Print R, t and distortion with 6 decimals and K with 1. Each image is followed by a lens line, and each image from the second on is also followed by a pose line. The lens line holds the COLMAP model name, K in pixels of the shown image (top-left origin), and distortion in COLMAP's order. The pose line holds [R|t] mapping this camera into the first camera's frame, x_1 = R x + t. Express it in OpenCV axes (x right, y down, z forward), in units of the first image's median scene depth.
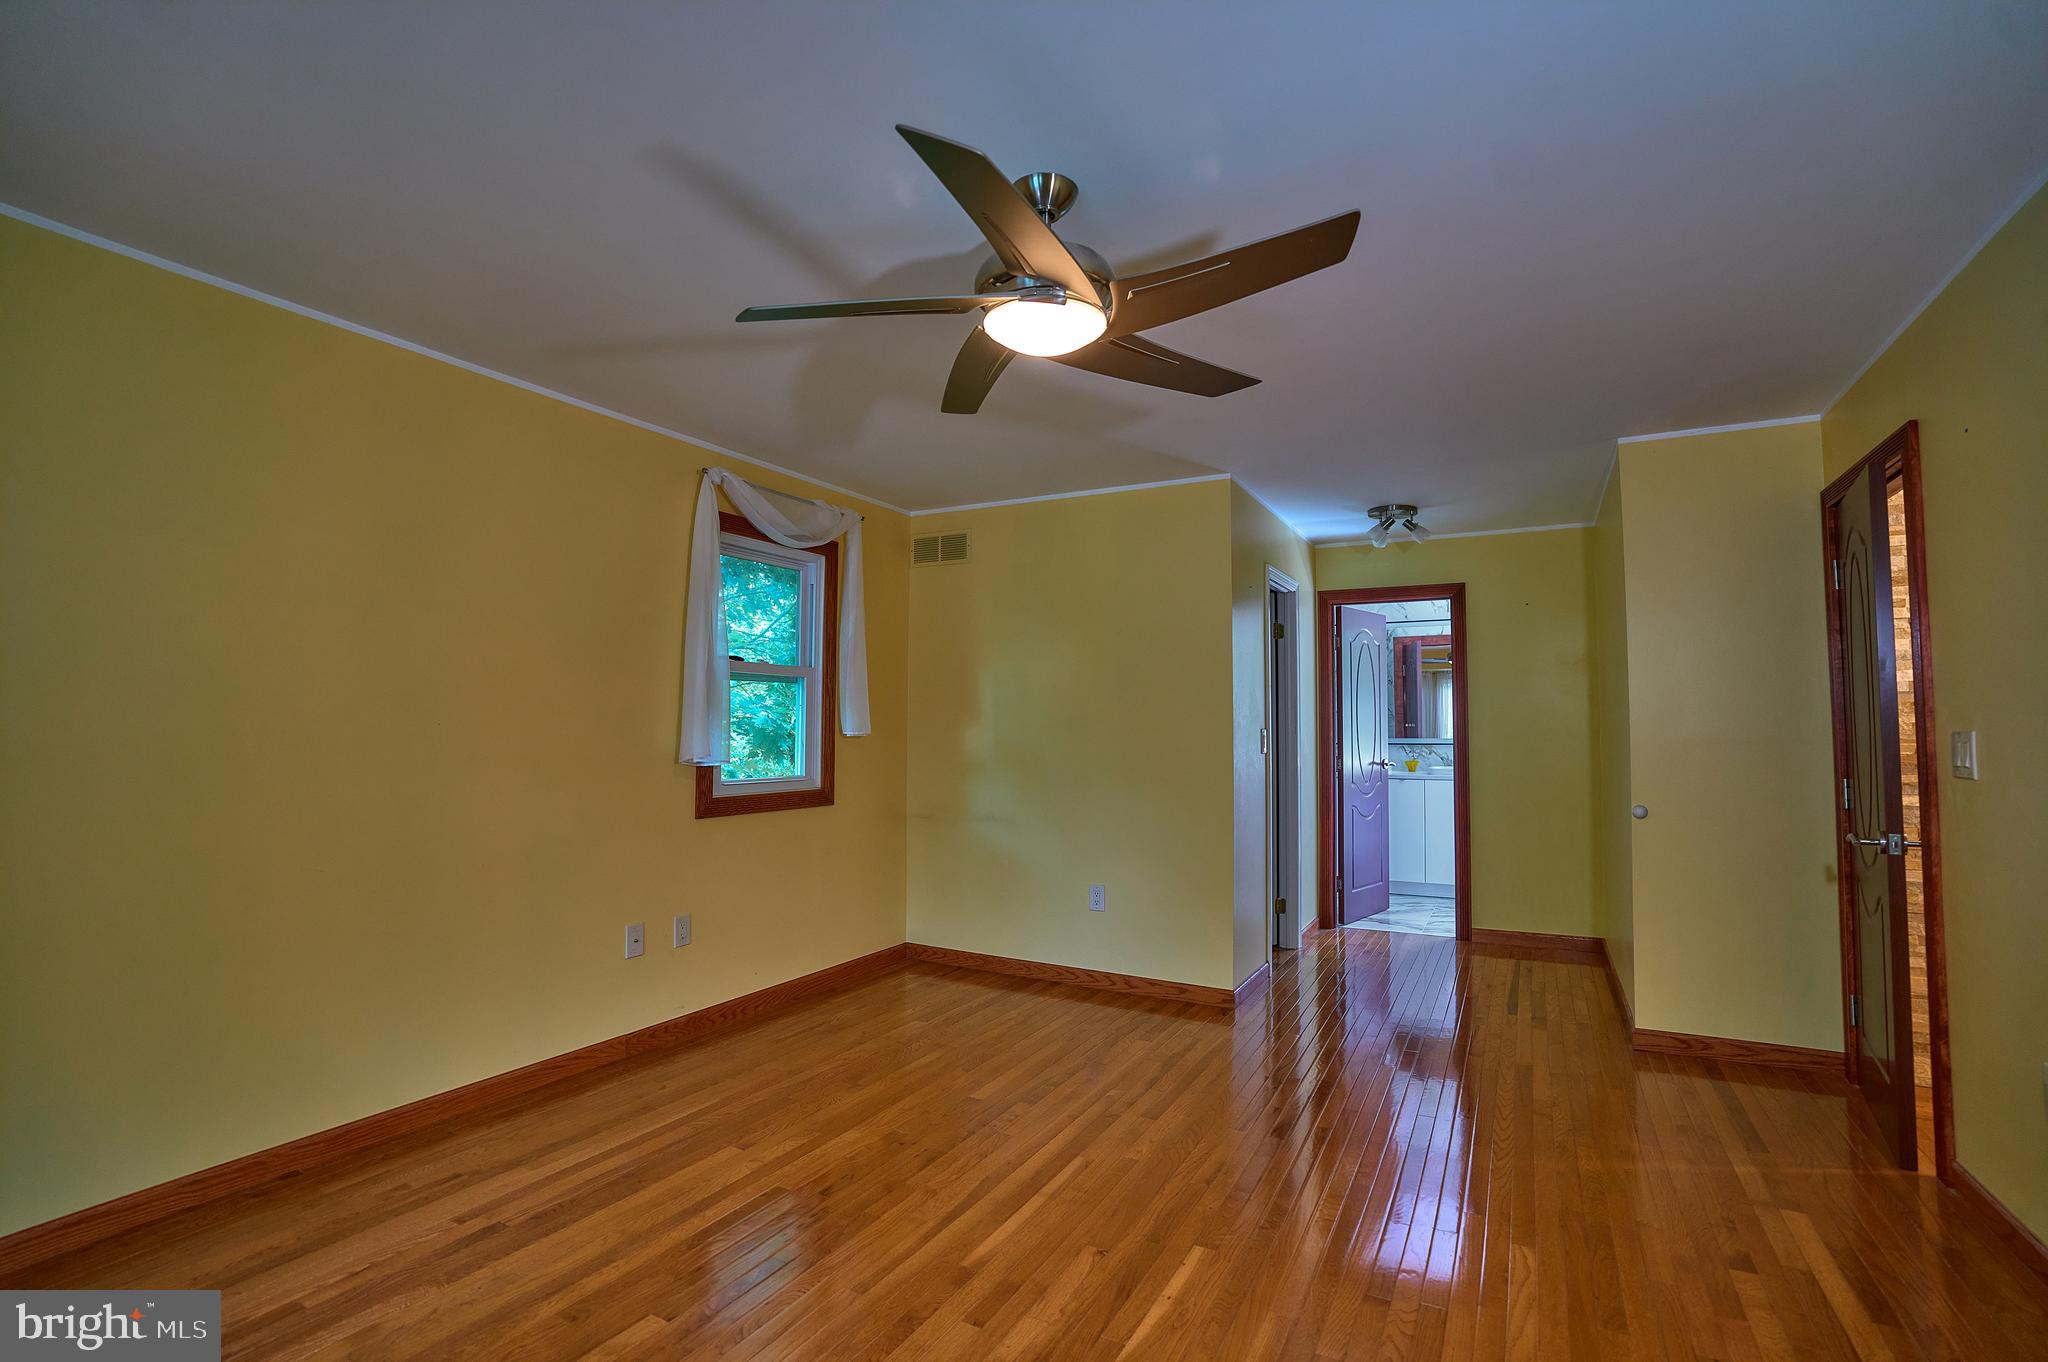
lens RADIAL K [[956.7, 0, 1009.1], [0, 956.7, 681.1], [0, 0, 1]] dist [-0.068600, 0.024020]
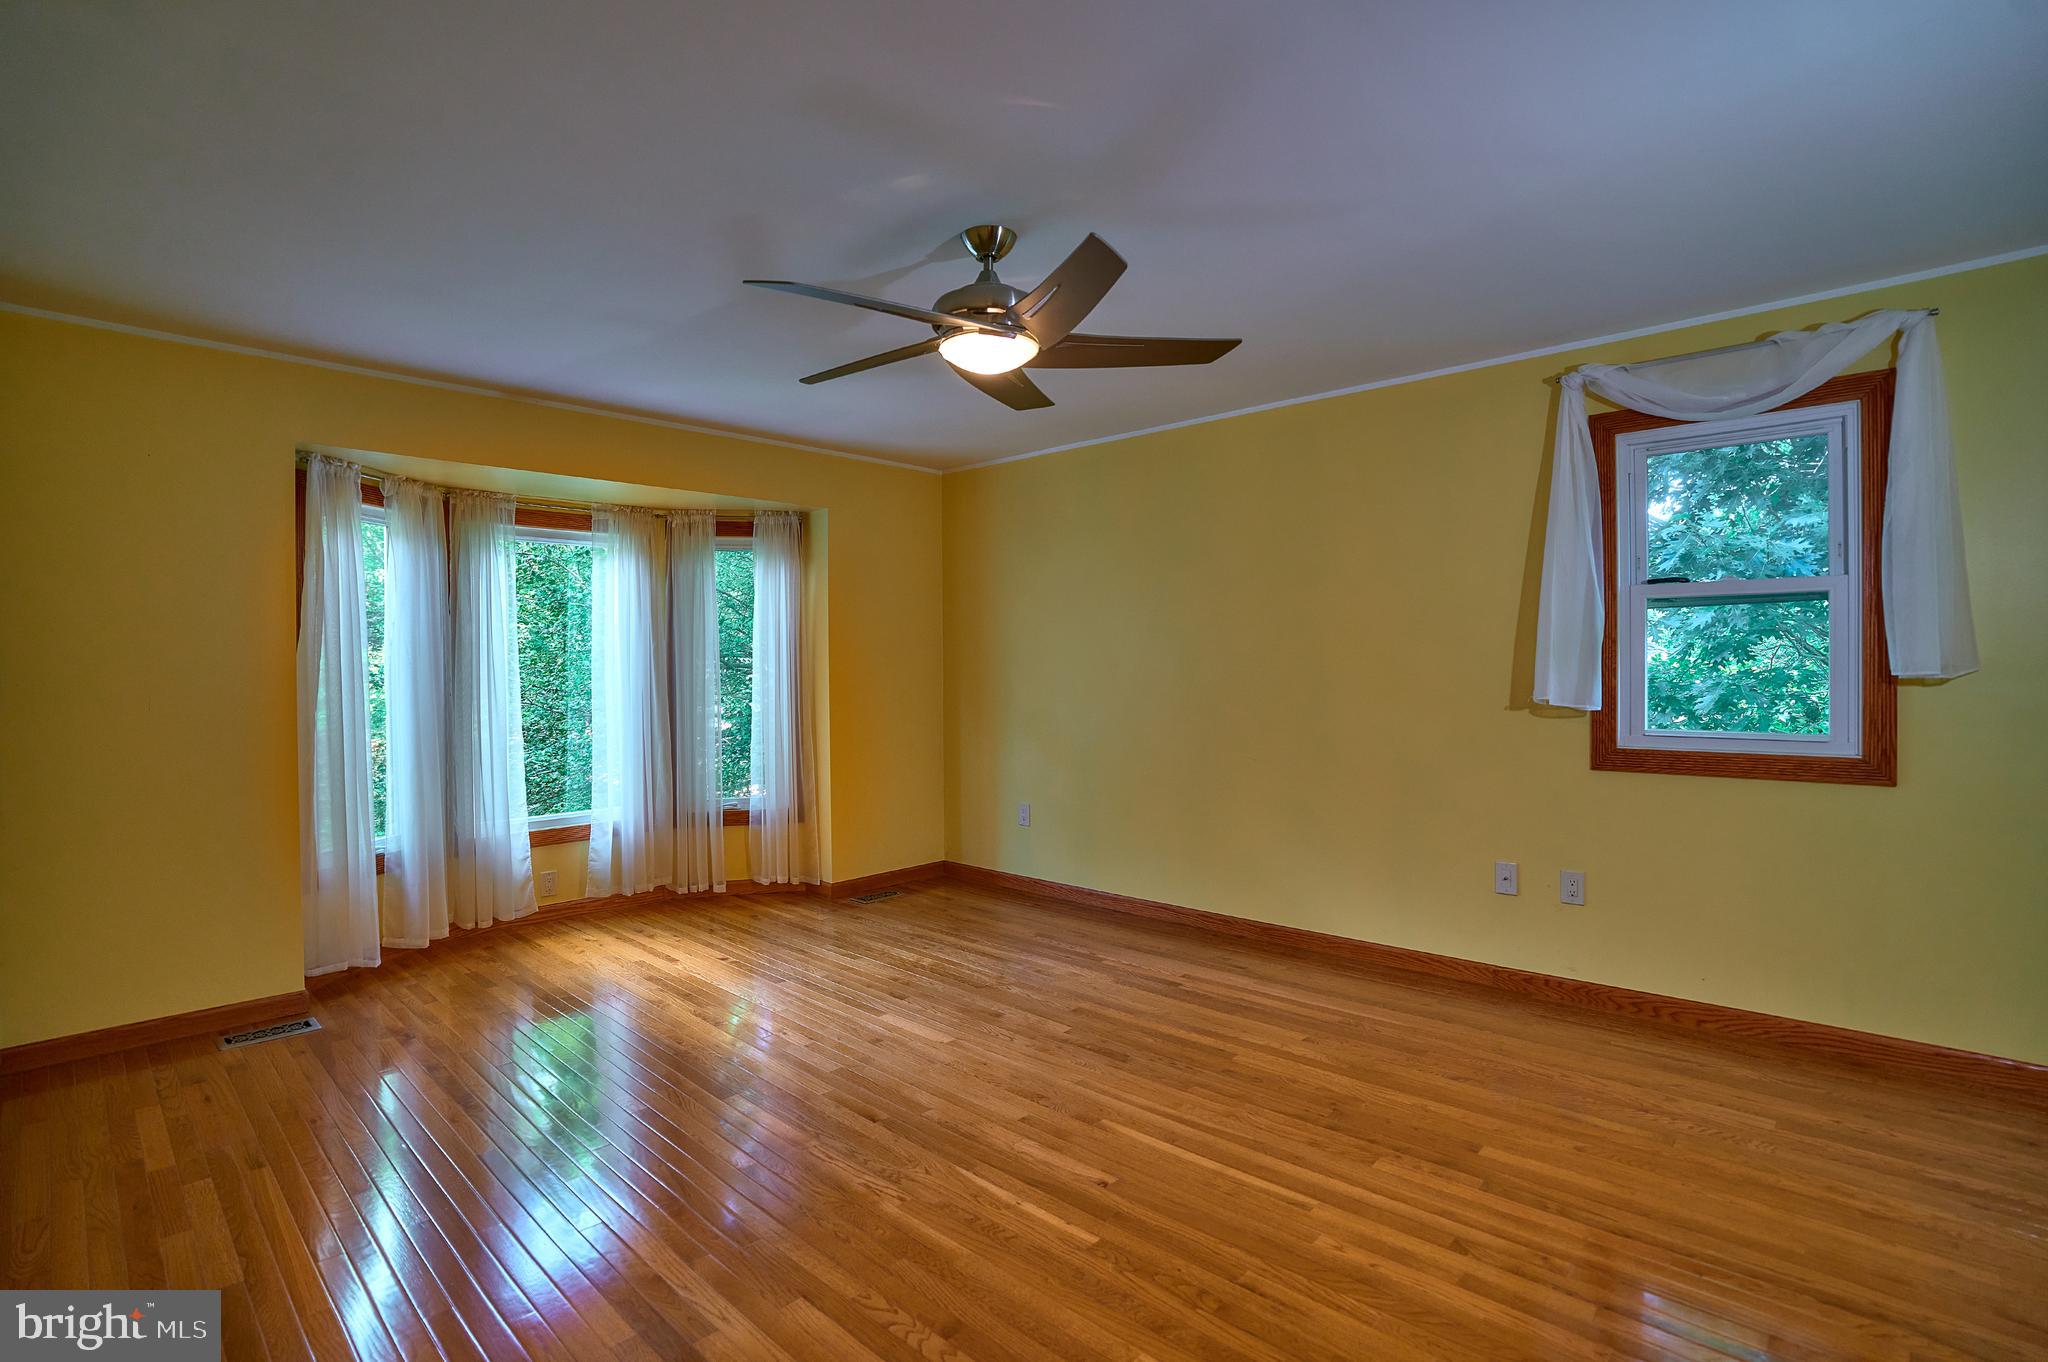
lens RADIAL K [[956.7, 0, 1010.1], [0, 956.7, 673.6], [0, 0, 1]] dist [-0.068600, 0.024020]
pose [[-0.250525, 0.008762, -0.968070, 0.945664], [0.057641, 0.998320, -0.005881, 0.042450], [0.966393, -0.057274, -0.250610, 1.004985]]
